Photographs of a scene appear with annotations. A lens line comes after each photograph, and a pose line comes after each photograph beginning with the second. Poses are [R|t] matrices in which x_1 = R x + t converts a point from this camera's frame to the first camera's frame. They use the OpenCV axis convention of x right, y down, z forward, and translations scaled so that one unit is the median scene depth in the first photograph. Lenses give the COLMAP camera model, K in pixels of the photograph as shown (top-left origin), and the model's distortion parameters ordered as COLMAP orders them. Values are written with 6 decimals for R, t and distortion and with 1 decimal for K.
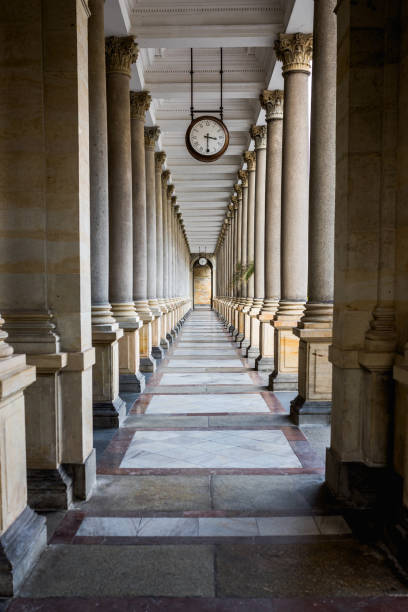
lens RADIAL K [[859.4, 0, 161.0], [0, 859.4, 367.7], [0, 0, 1]] dist [-0.023875, 0.000000]
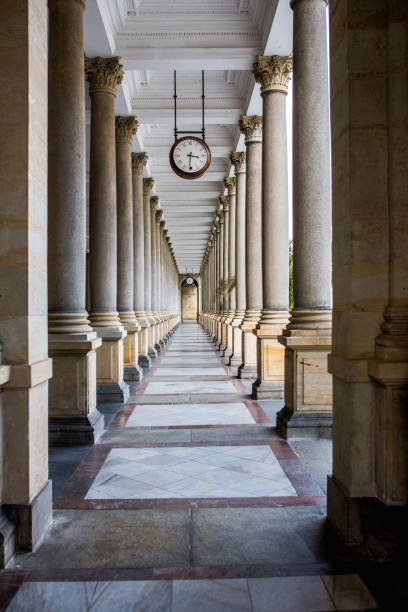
lens RADIAL K [[722.3, 0, 206.7], [0, 722.3, 308.0], [0, 0, 1]] dist [-0.076987, 0.000000]
pose [[0.997572, -0.002459, 0.069595, 0.014344], [0.008736, 0.995900, -0.090035, -0.004388], [-0.069088, 0.090425, 0.993504, 0.162255]]
